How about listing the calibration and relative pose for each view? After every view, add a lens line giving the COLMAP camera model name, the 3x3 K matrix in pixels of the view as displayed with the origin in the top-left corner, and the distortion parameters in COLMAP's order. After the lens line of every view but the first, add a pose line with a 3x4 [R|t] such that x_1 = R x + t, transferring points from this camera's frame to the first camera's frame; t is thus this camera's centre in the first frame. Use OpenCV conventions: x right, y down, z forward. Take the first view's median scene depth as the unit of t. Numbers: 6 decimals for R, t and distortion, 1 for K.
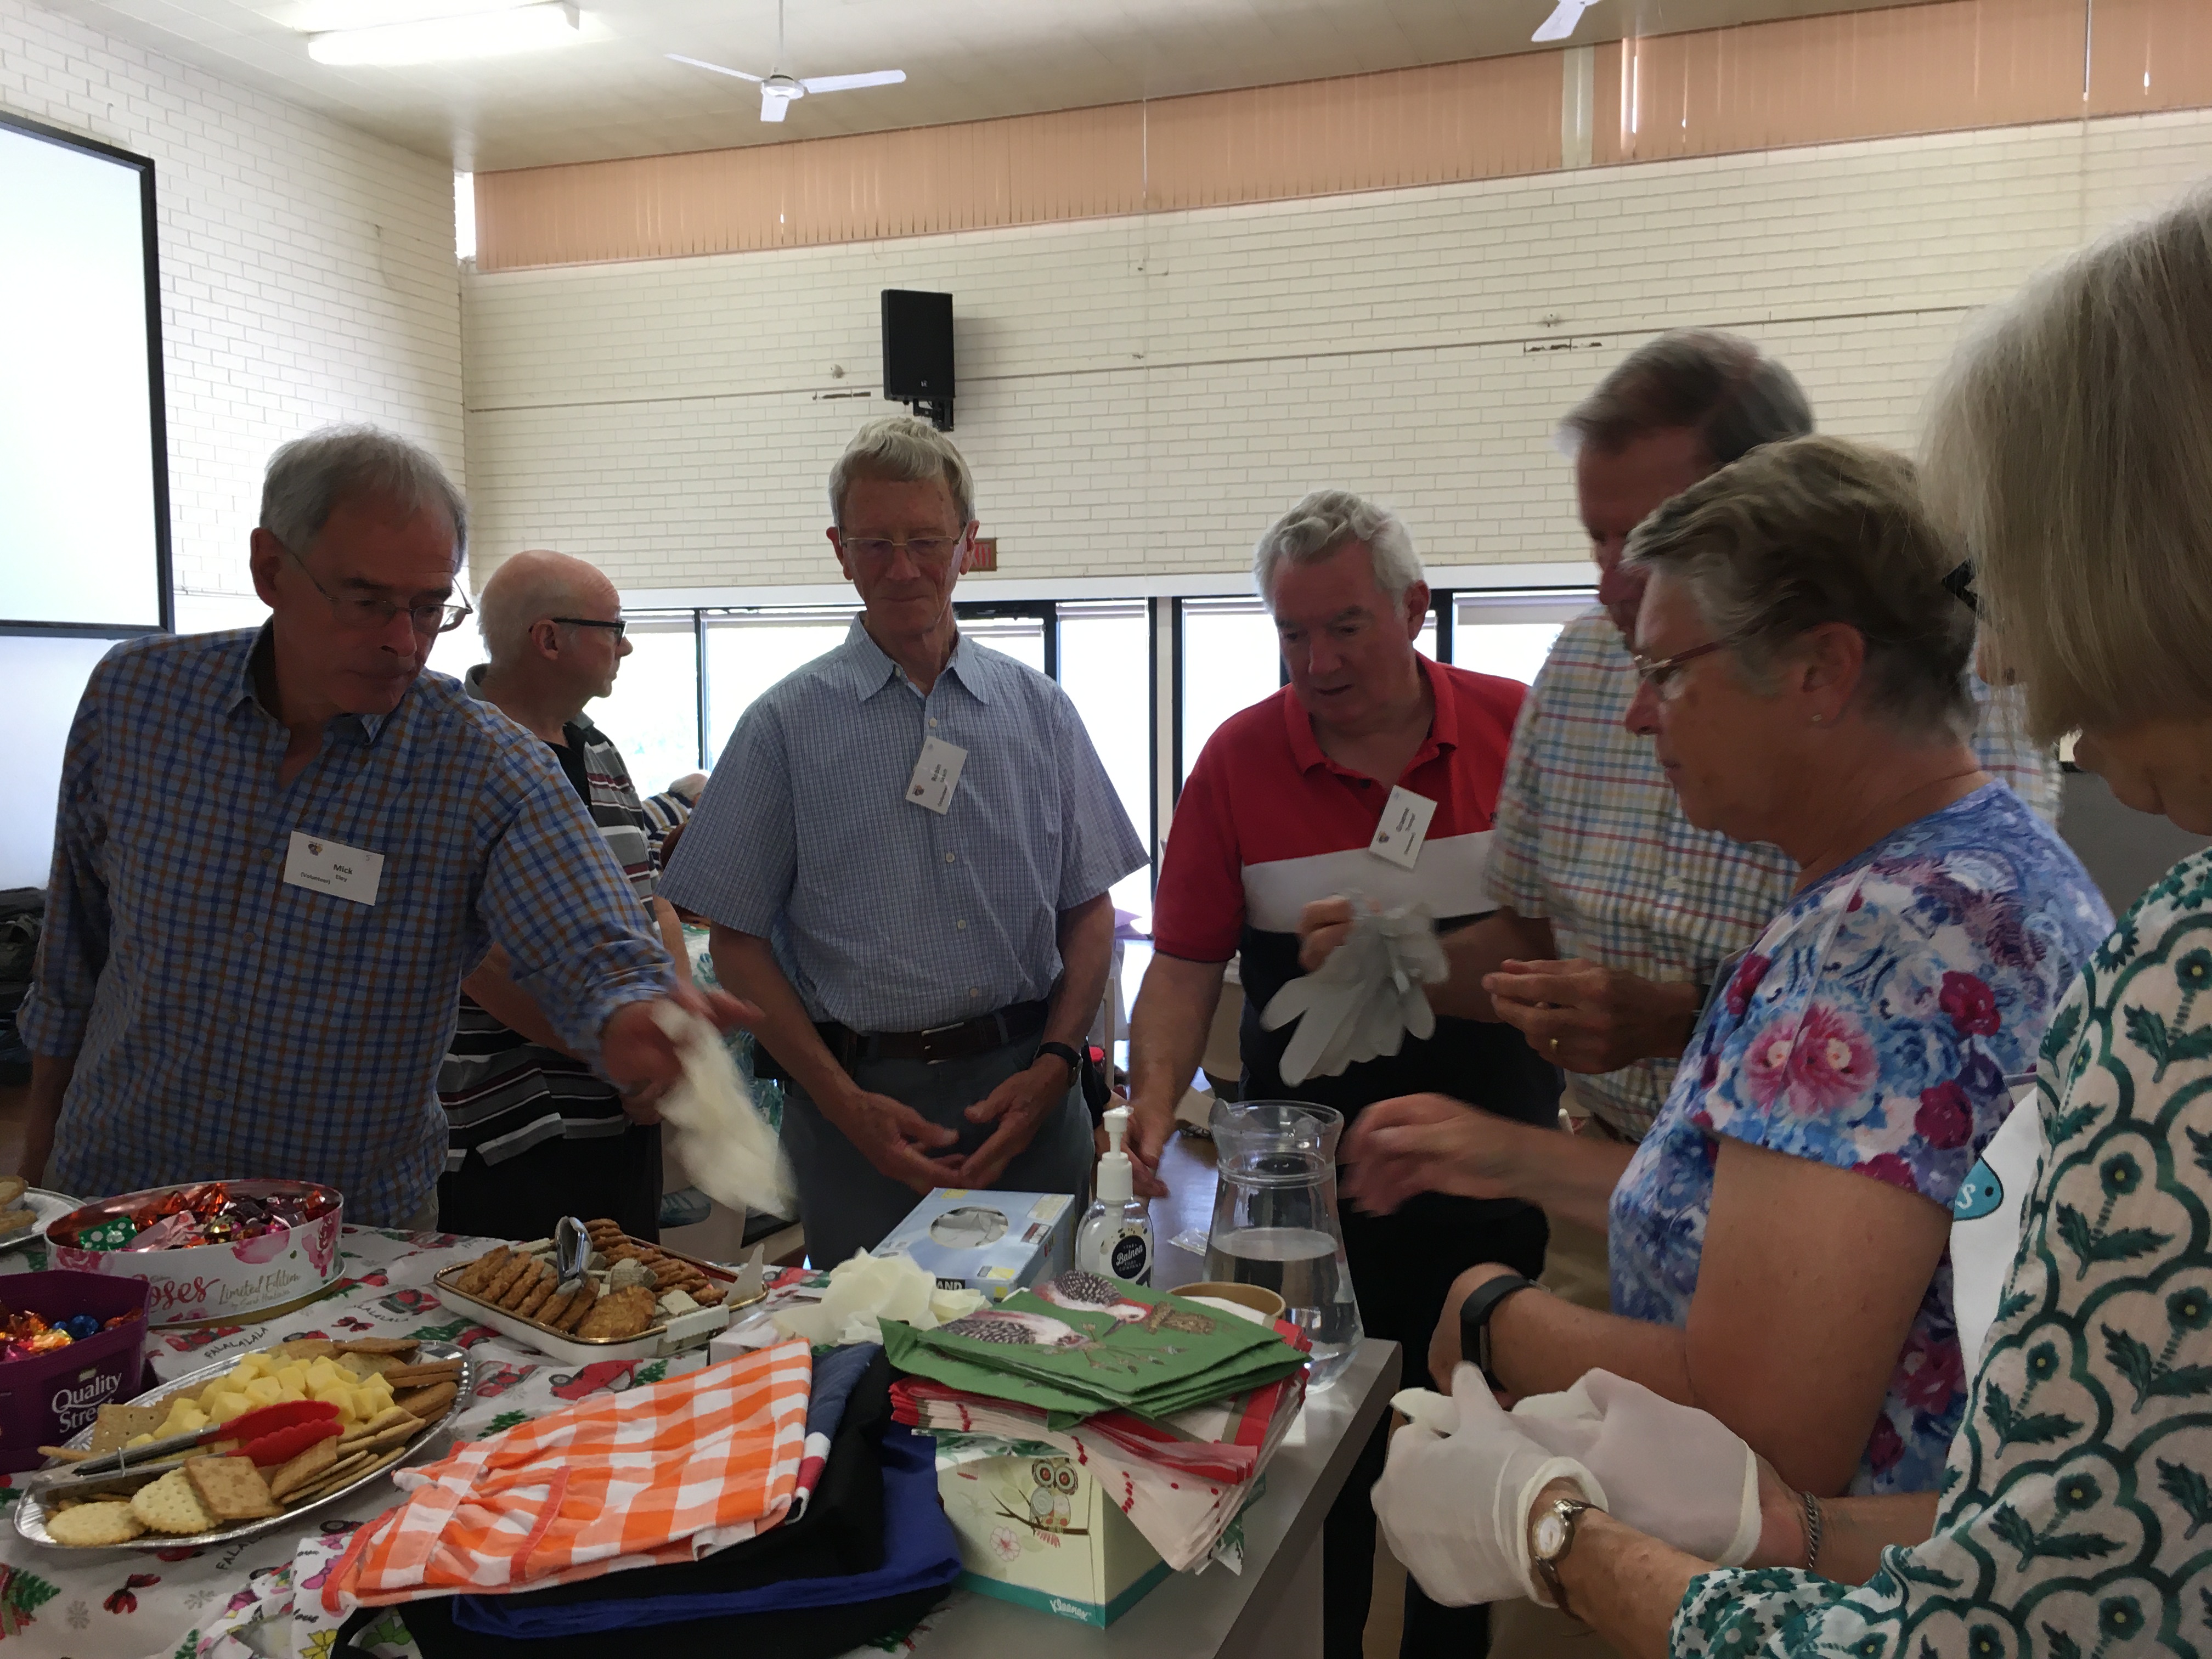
lens RADIAL K [[1839.1, 0, 1108.7], [0, 1839.1, 830.9], [0, 0, 1]] dist [0.013602, -0.007206]
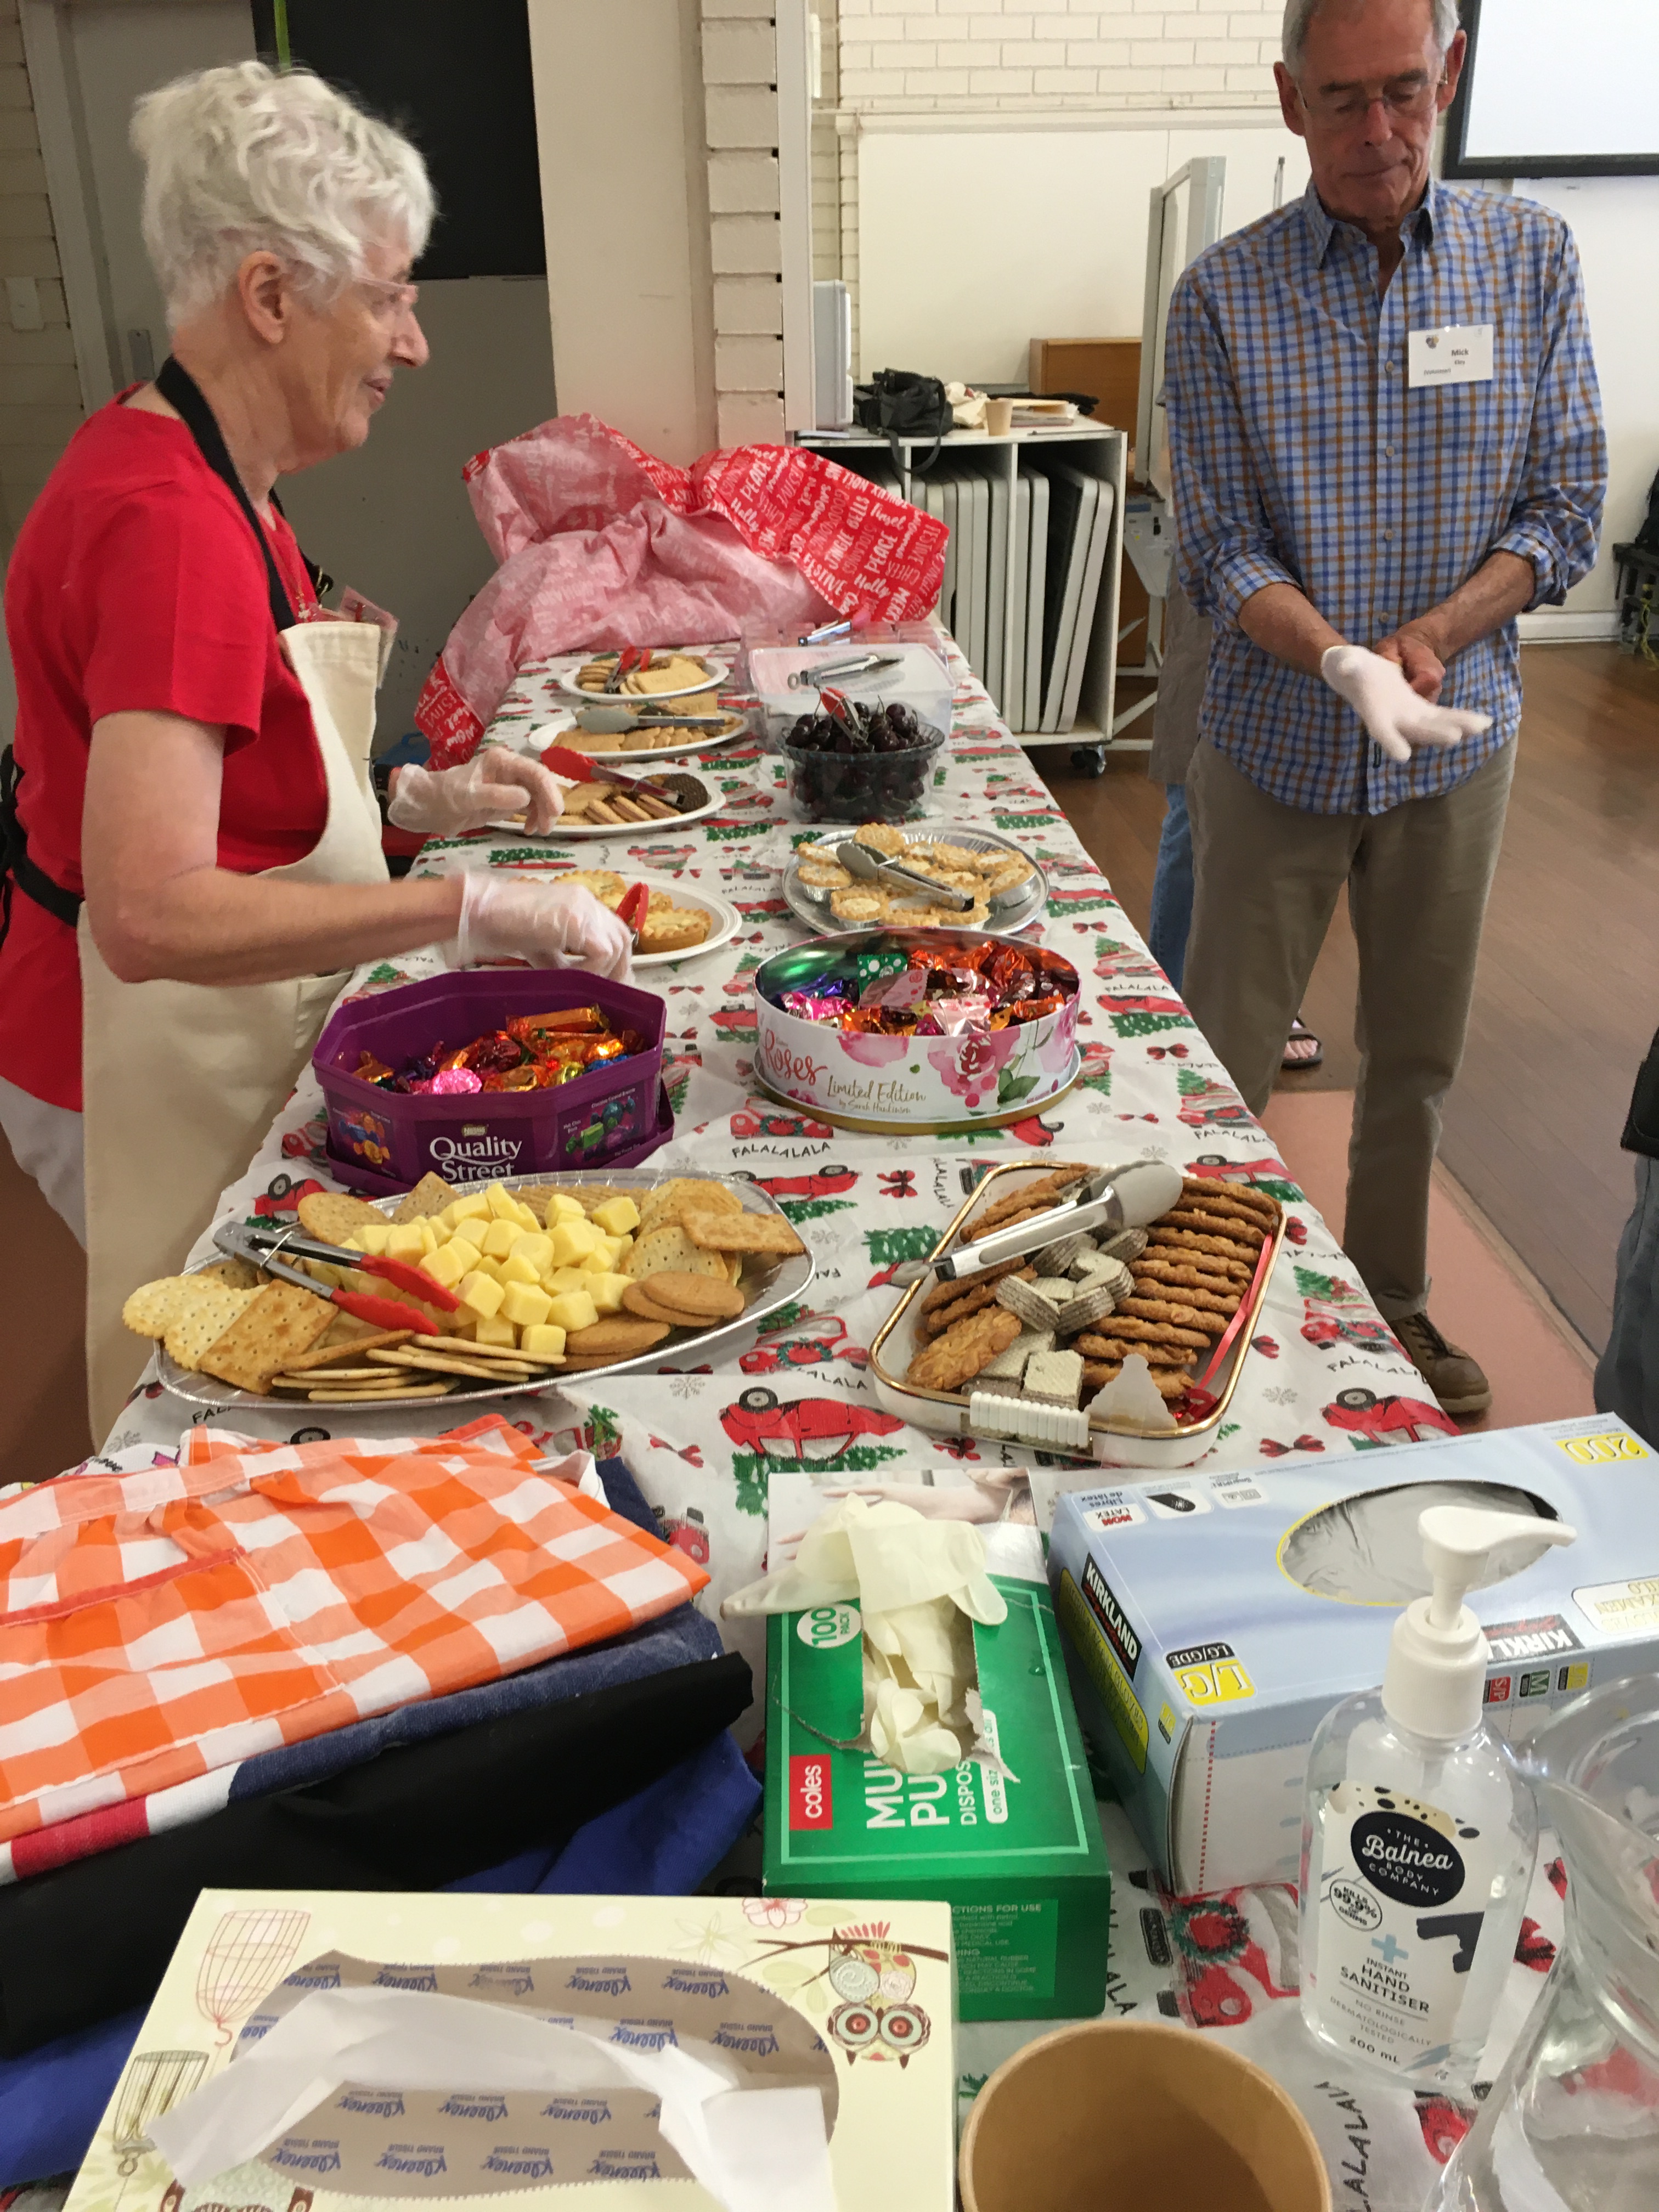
lens RADIAL K [[1839.1, 0, 828.5], [0, 1839.1, 1104.7], [0, 0, 1]] dist [0.013602, -0.007206]
pose [[0.392295, 0.362236, -0.845511, 0.230560], [-0.052150, 0.926475, 0.372727, -0.048094], [0.918360, -0.102126, 0.382342, 0.764039]]
